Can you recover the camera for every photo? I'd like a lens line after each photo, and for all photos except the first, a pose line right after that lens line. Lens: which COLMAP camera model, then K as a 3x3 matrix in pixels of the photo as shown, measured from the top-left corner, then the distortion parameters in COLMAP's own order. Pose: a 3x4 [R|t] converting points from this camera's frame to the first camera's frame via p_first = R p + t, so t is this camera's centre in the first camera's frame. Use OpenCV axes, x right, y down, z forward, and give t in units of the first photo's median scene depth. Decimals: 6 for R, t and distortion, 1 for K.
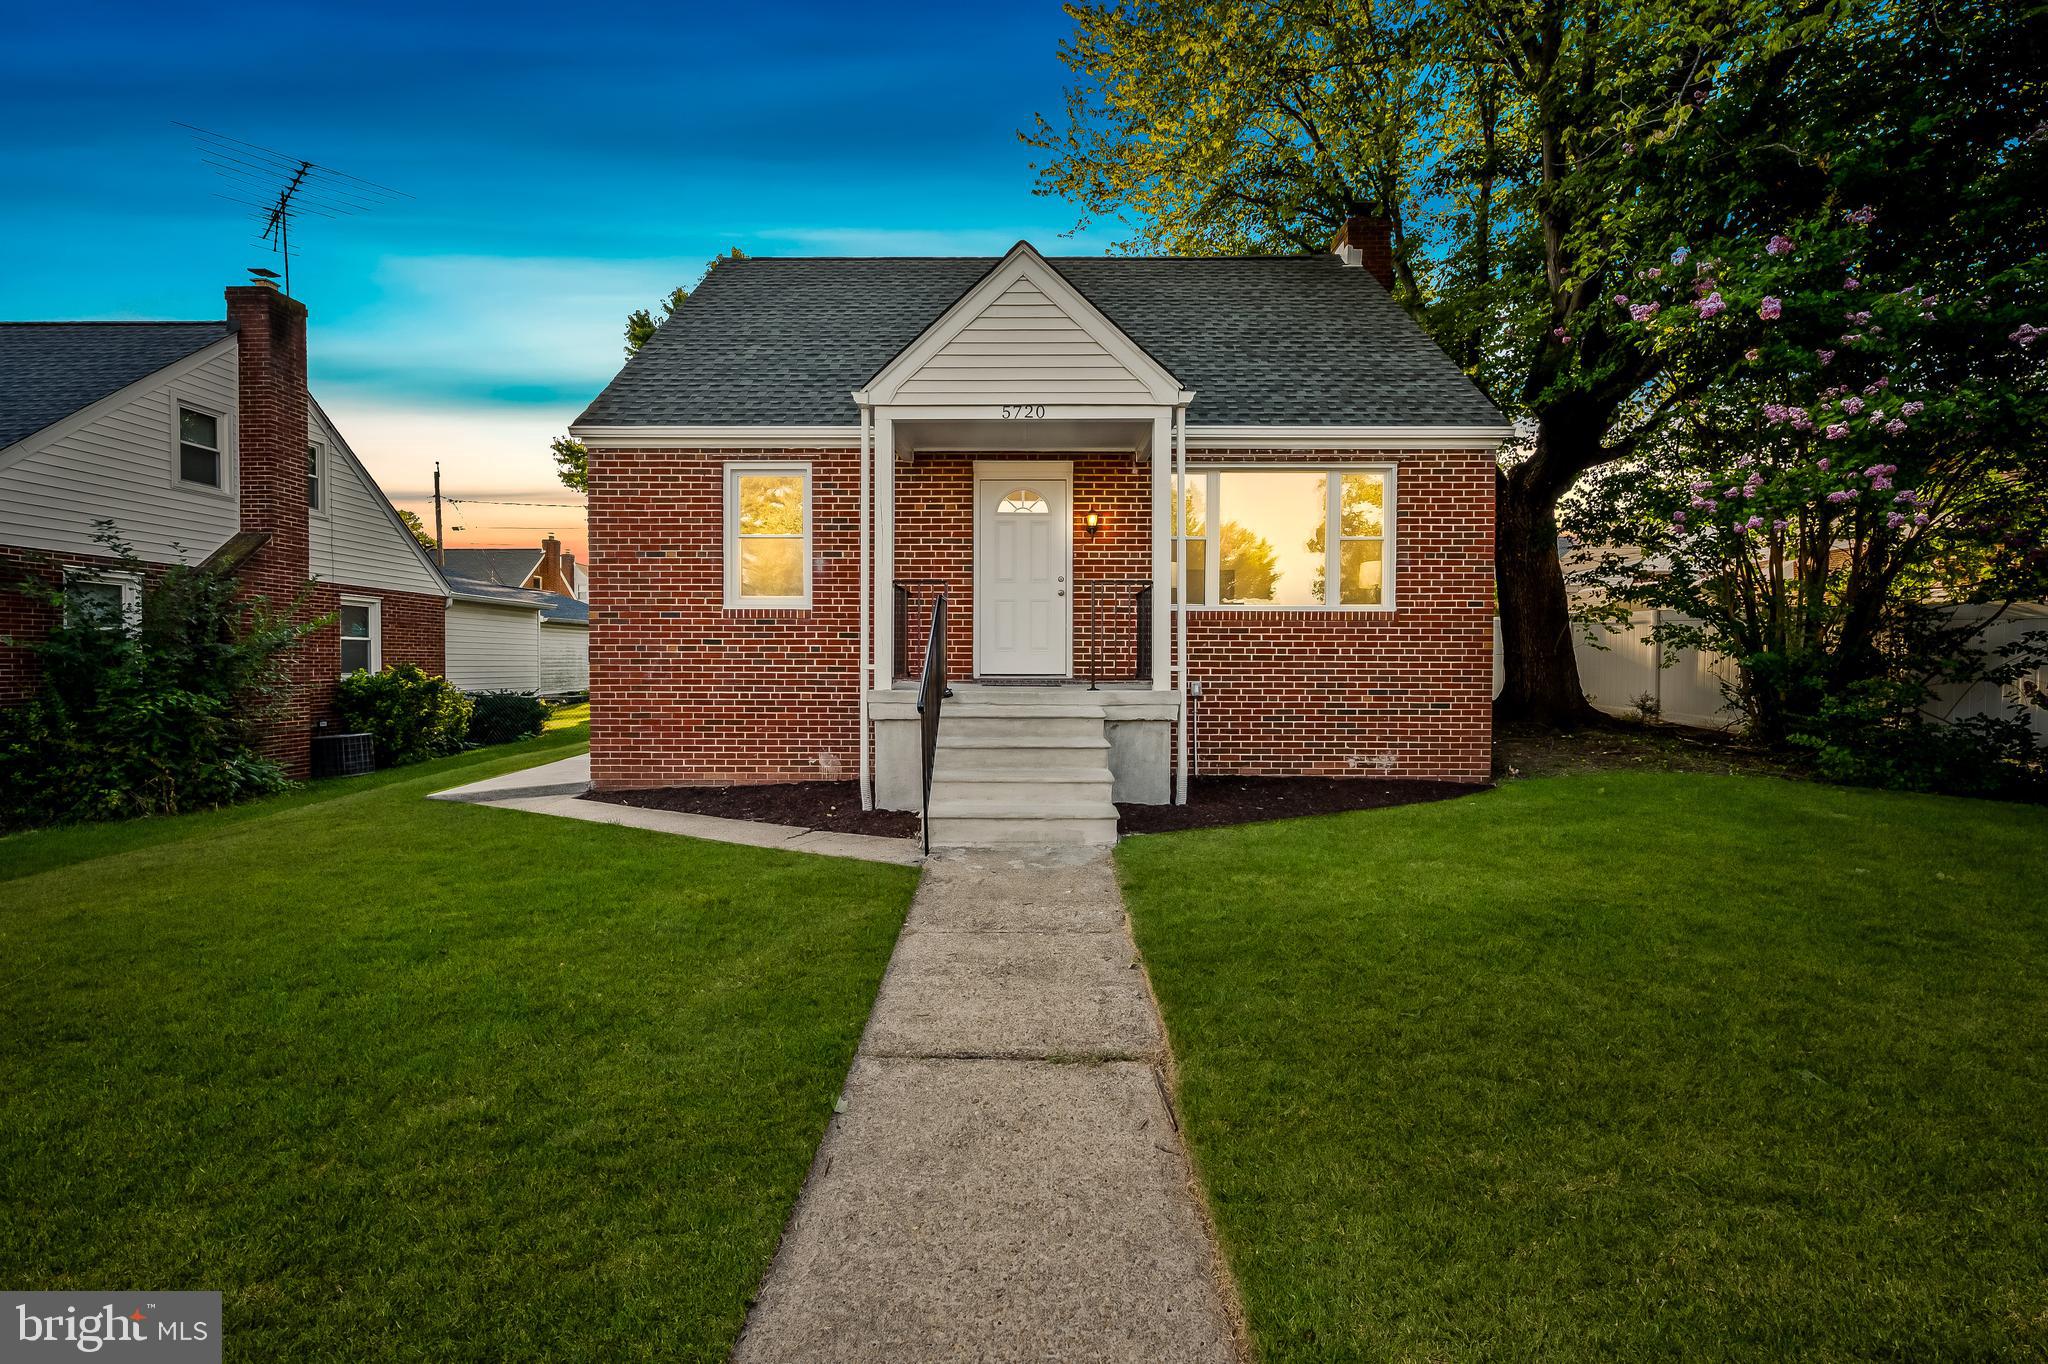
lens RADIAL K [[836.8, 0, 1022.4], [0, 836.8, 690.4], [0, 0, 1]] dist [-0.000916, -0.000016]
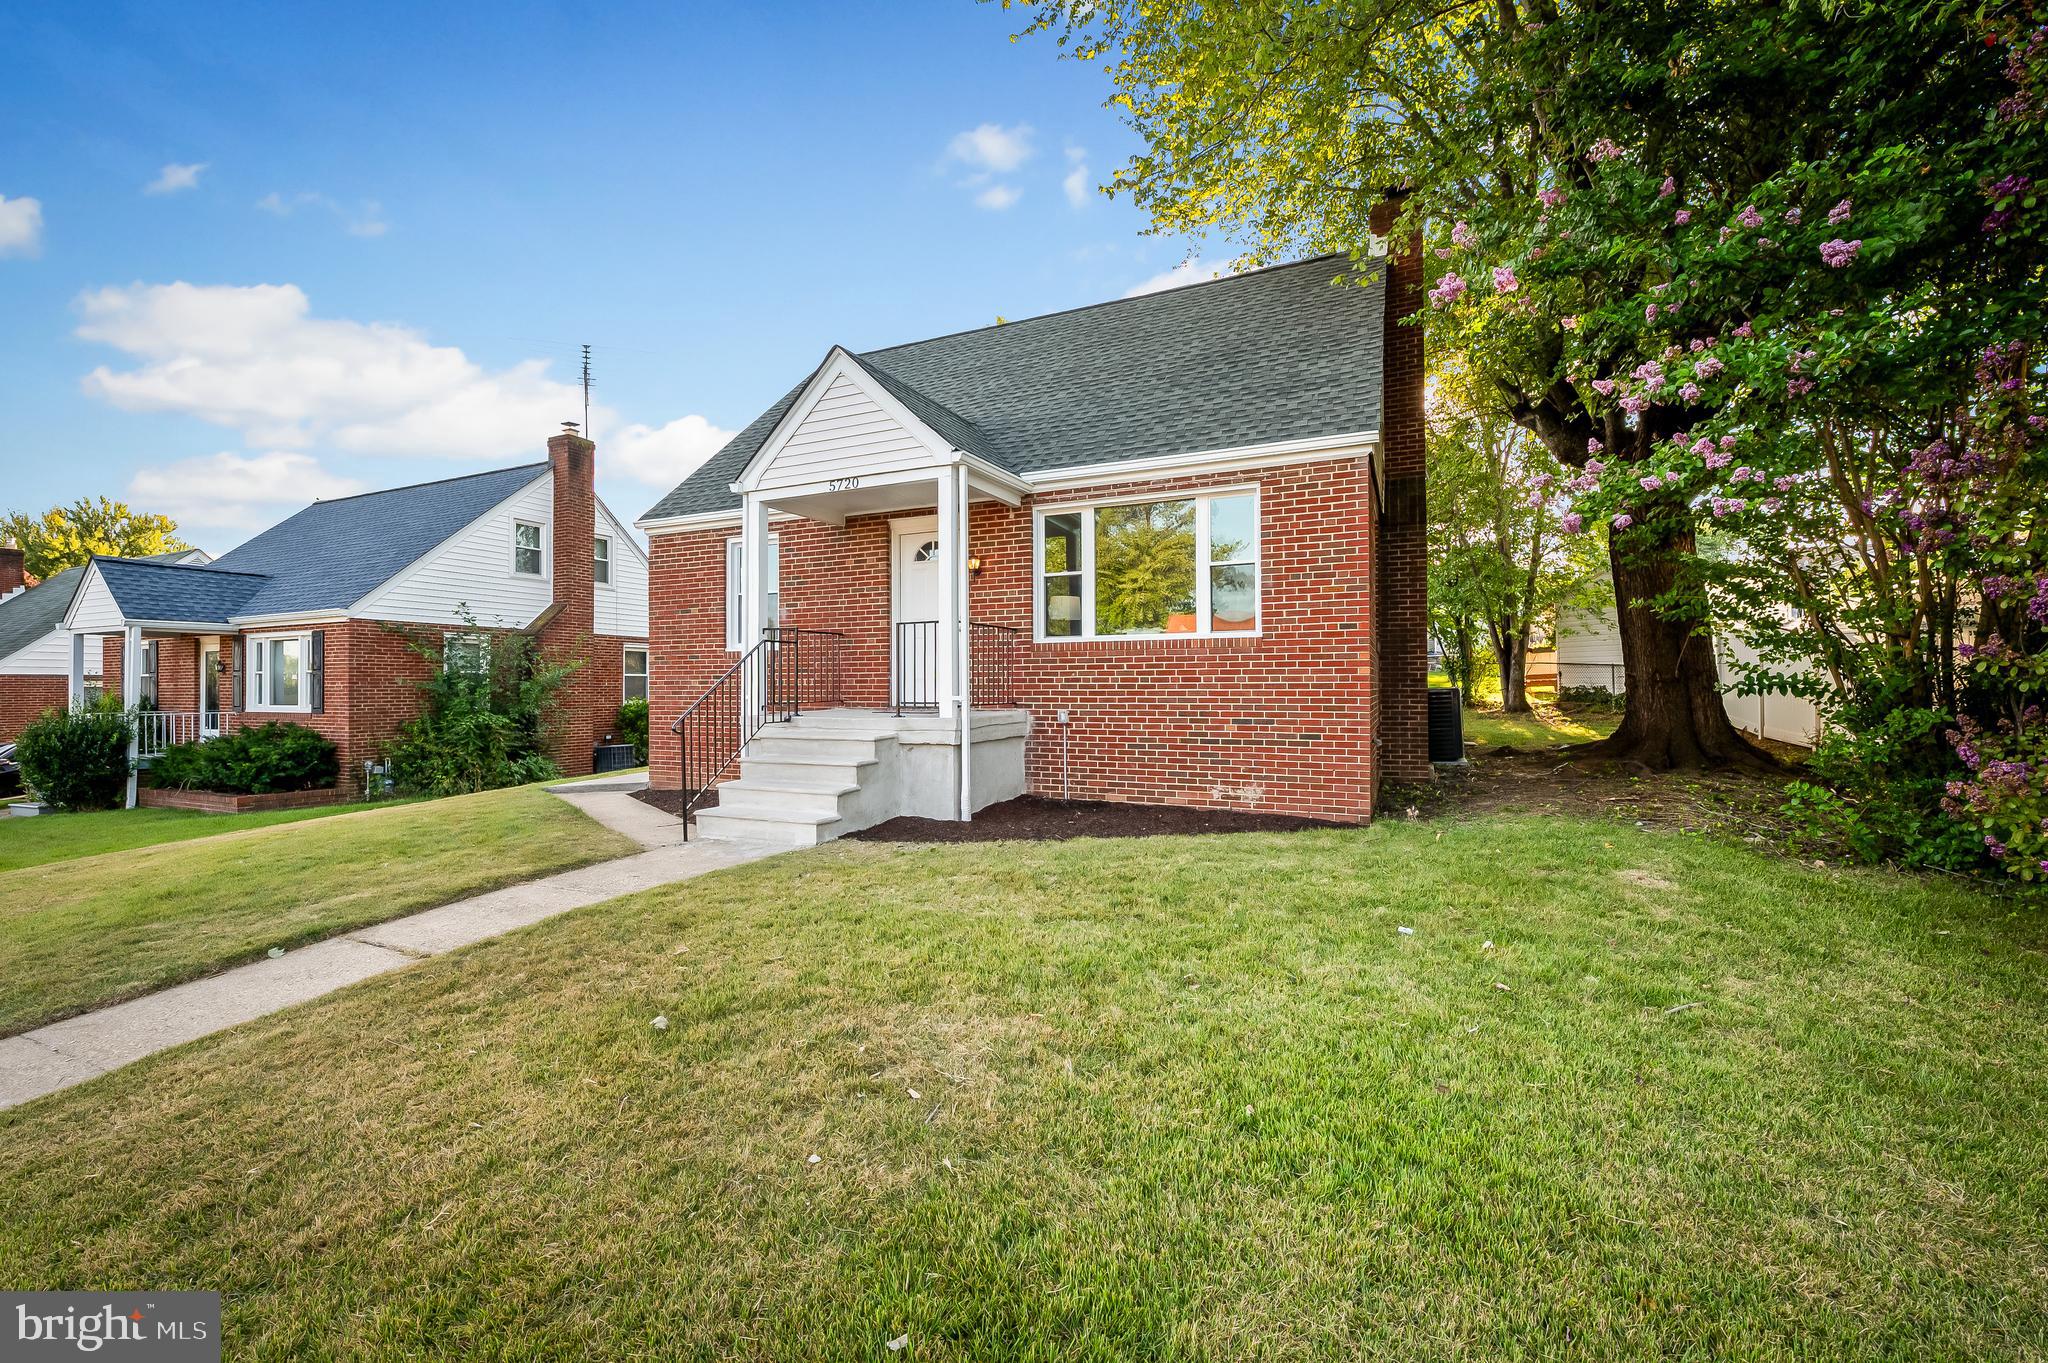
lens RADIAL K [[845.8, 0, 1016.3], [0, 845.8, 691.6], [0, 0, 1]] dist [-0.000176, -0.000054]
pose [[0.908289, -0.005204, -0.418310, 0.594728], [-0.006451, 0.999629, -0.026444, -0.004707], [0.418293, 0.026717, 0.907919, 0.009873]]
